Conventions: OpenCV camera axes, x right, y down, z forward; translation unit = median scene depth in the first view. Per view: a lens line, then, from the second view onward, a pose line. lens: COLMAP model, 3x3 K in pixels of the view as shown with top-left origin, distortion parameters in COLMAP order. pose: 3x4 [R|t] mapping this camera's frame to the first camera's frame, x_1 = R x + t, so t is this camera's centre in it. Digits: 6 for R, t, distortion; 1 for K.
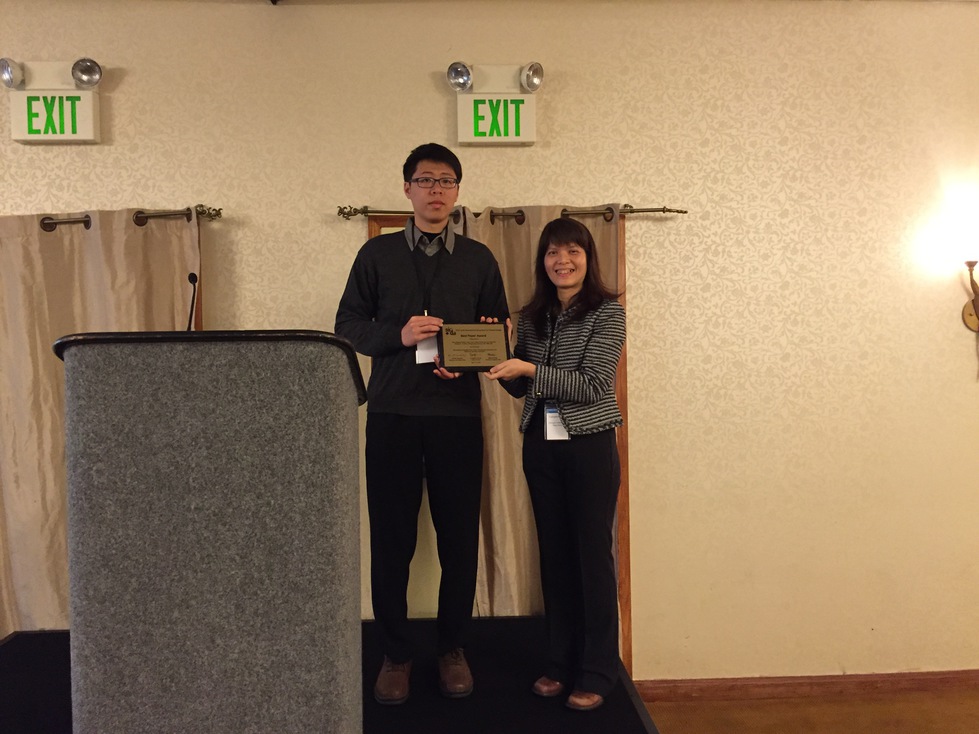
lens RADIAL K [[841.9, 0, 488.2], [0, 841.9, 373.5], [0, 0, 1]] dist [0.015018, -0.017186]
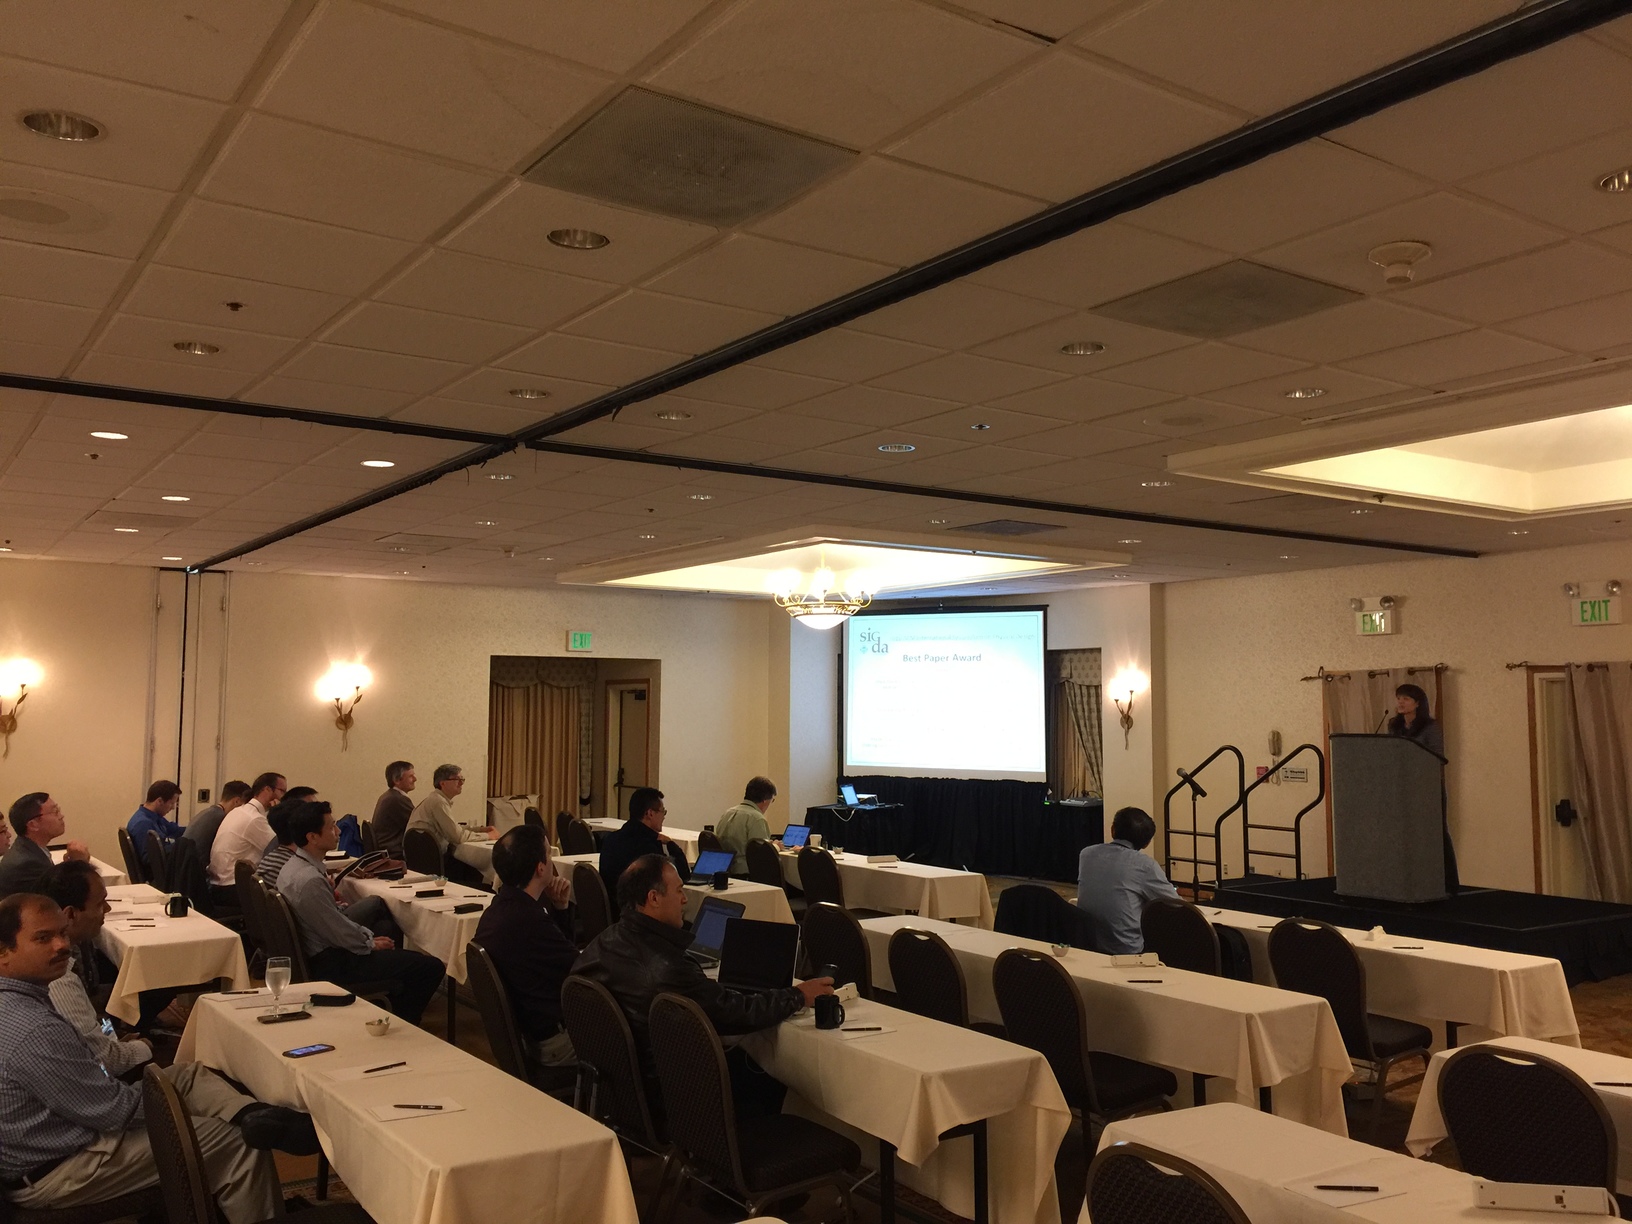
lens RADIAL K [[1399.4, 0, 826.5], [0, 1399.4, 607.0], [0, 0, 1]] dist [0.062990, -0.011105]
pose [[0.526129, -0.053719, -0.848706, 1.714128], [-0.037710, 0.995547, -0.086391, 0.006757], [0.849568, 0.077457, 0.521761, -1.944621]]
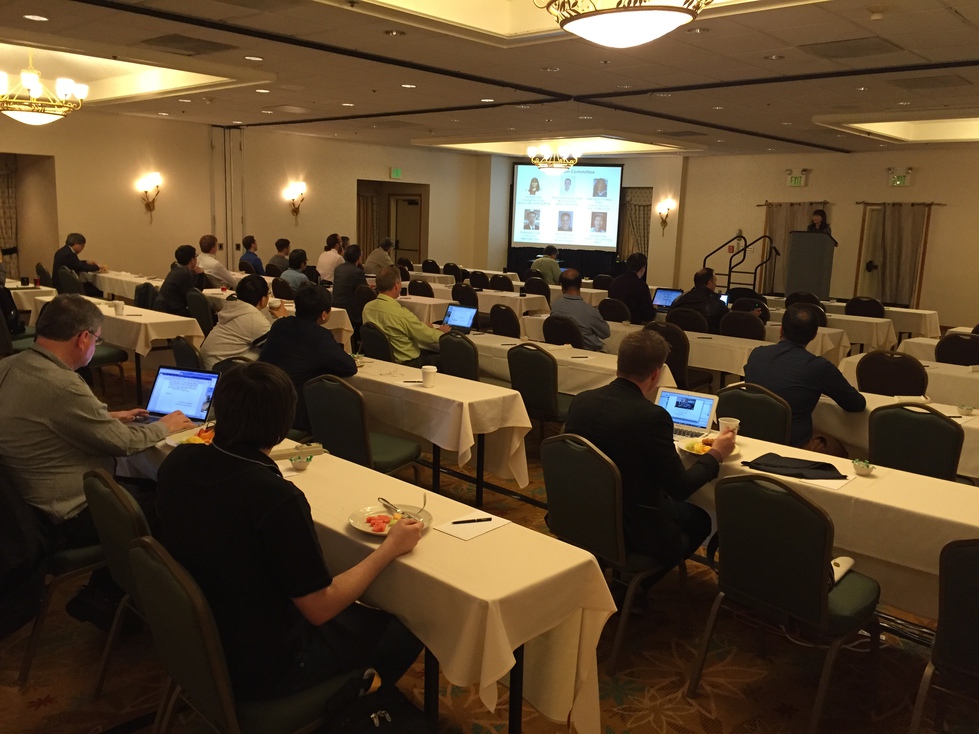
lens RADIAL K [[836.9, 0, 485.5], [0, 836.9, 365.2], [0, 0, 1]] dist [0.071601, -0.032731]
pose [[0.685488, 0.159747, -0.710343, 1.758591], [-0.066023, 0.985252, 0.157857, 0.068178], [0.725084, -0.061310, 0.685926, -3.445195]]
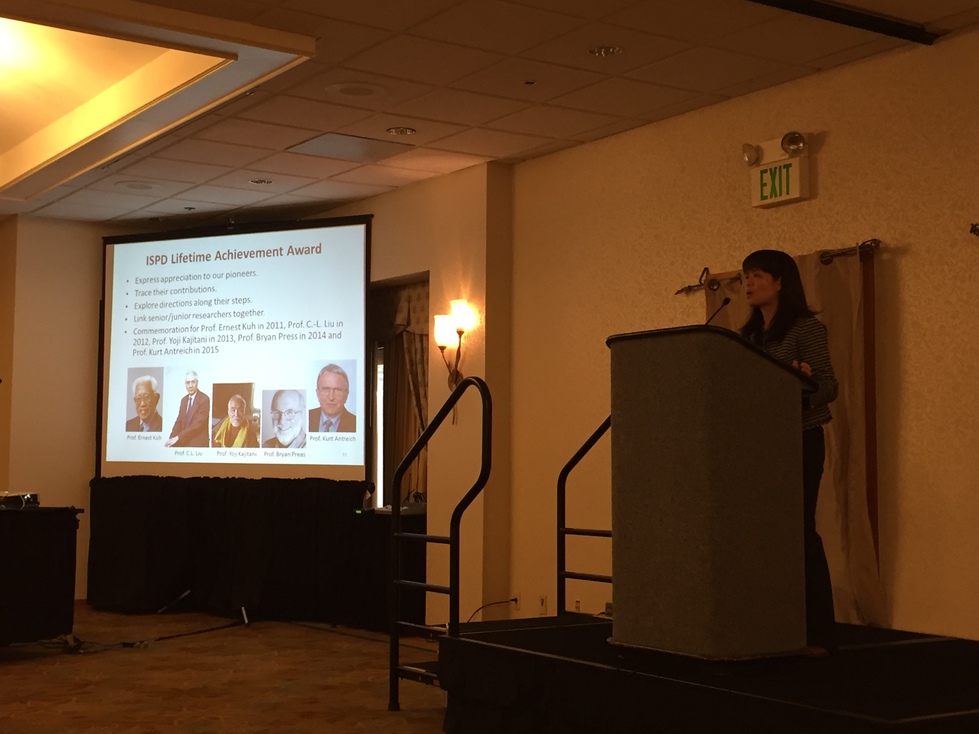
lens RADIAL K [[1431.6, 0, 486.9], [0, 1431.6, 367.1], [0, 0, 1]] dist [0.071989, 0.000000]
pose [[0.524906, -0.047715, -0.849822, 1.000521], [-0.040690, 0.995879, -0.081048, 0.141293], [0.850187, 0.077122, 0.520802, -0.402724]]
